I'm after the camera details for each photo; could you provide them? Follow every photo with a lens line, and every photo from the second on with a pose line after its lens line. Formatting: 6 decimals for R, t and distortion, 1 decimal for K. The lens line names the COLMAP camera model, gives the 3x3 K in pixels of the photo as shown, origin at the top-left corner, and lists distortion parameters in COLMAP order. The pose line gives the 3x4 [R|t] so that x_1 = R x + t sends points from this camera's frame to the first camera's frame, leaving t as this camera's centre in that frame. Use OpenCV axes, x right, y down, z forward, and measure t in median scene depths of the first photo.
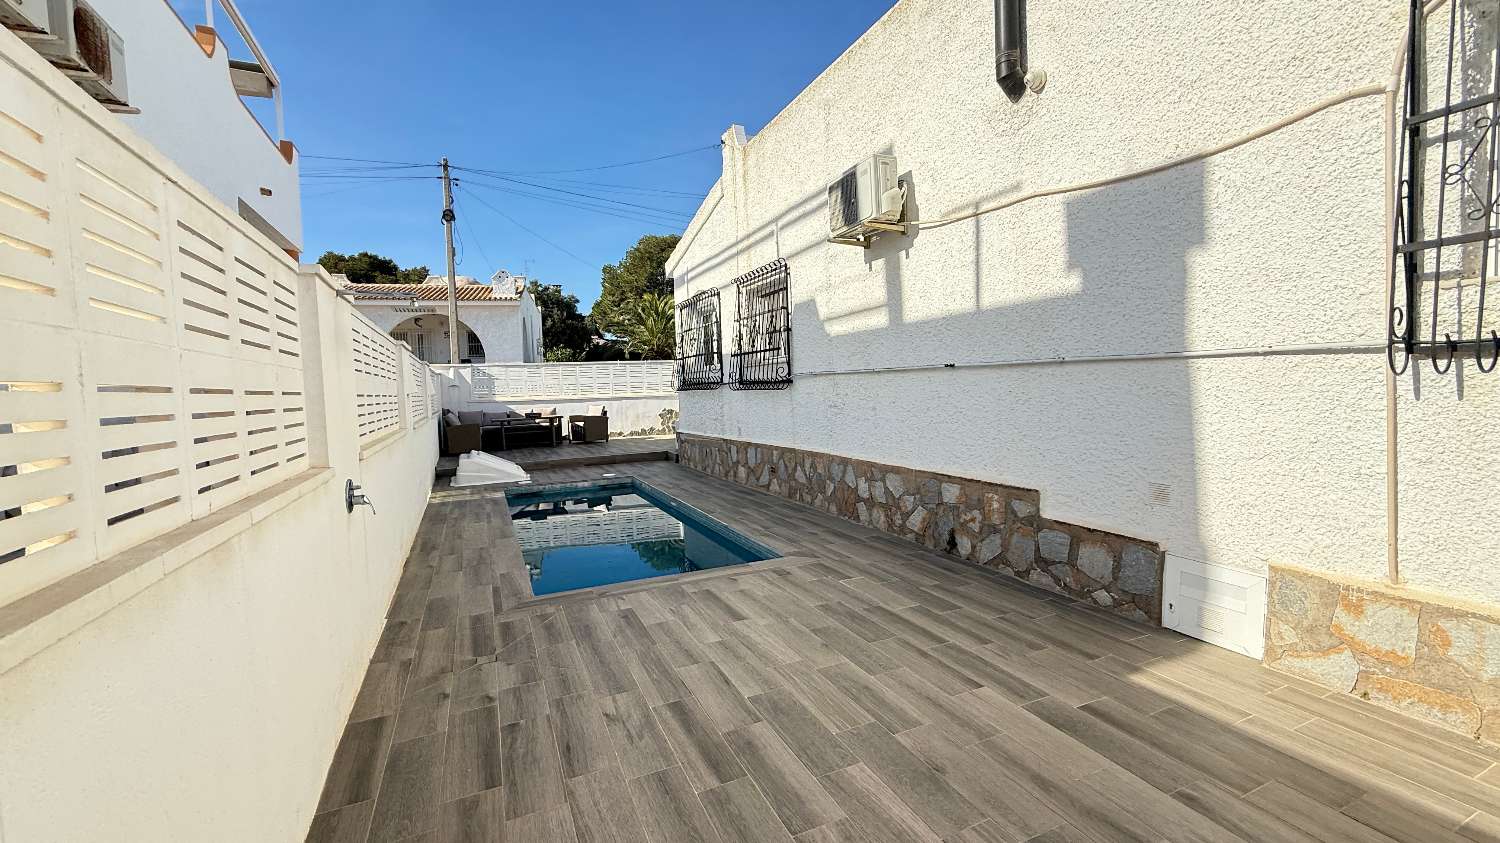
lens RADIAL K [[596.1, 0, 745.9], [0, 596.1, 419.0], [0, 0, 1]] dist [-0.000079, -0.000181]
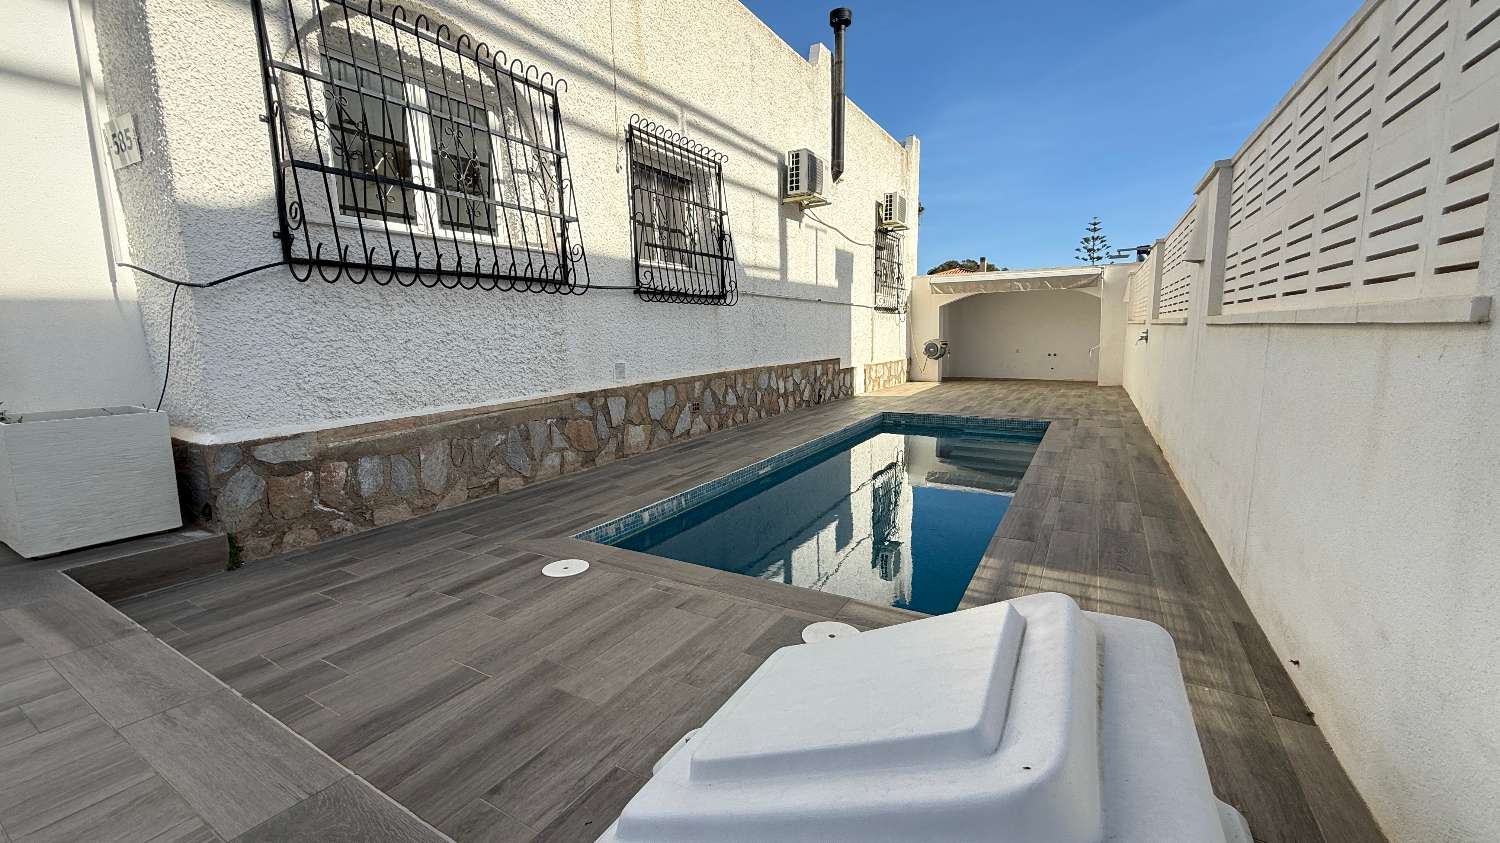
lens RADIAL K [[596.1, 0, 745.5], [0, 596.1, 422.6], [0, 0, 1]] dist [-0.000079, -0.000181]
pose [[-0.574792, -0.075759, 0.814785, -0.575521], [0.086500, 0.984501, 0.152561, -0.009078], [-0.813715, 0.158169, -0.559330, 1.244649]]
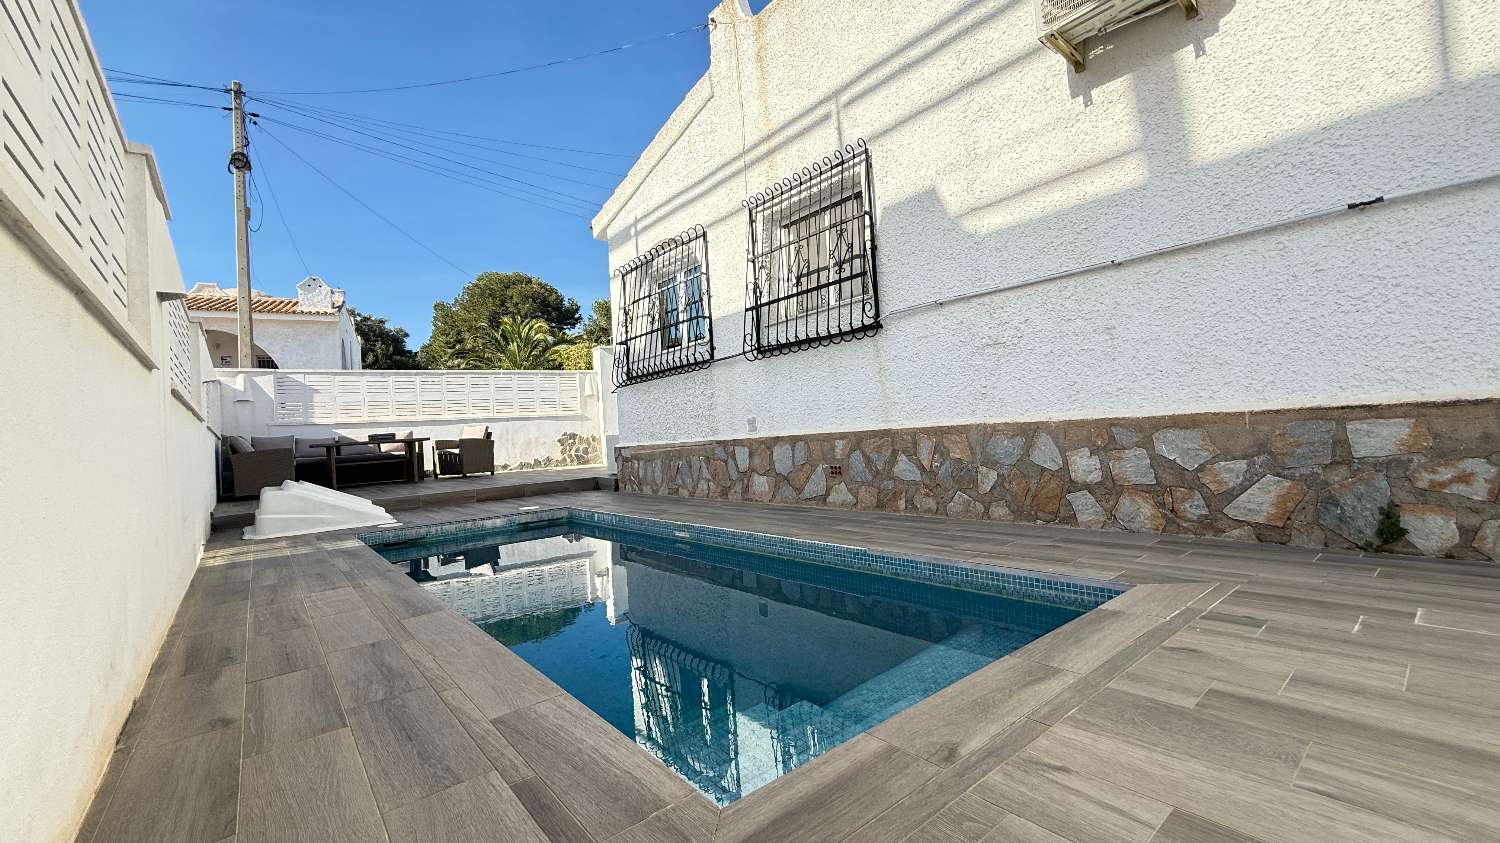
lens RADIAL K [[596.1, 0, 745.5], [0, 596.1, 419.1], [0, 0, 1]] dist [-0.000079, -0.000181]
pose [[0.965594, -0.018703, 0.259381, -0.194920], [0.042214, 0.995454, -0.085372, 0.072013], [-0.256605, 0.093384, 0.961994, 0.348460]]
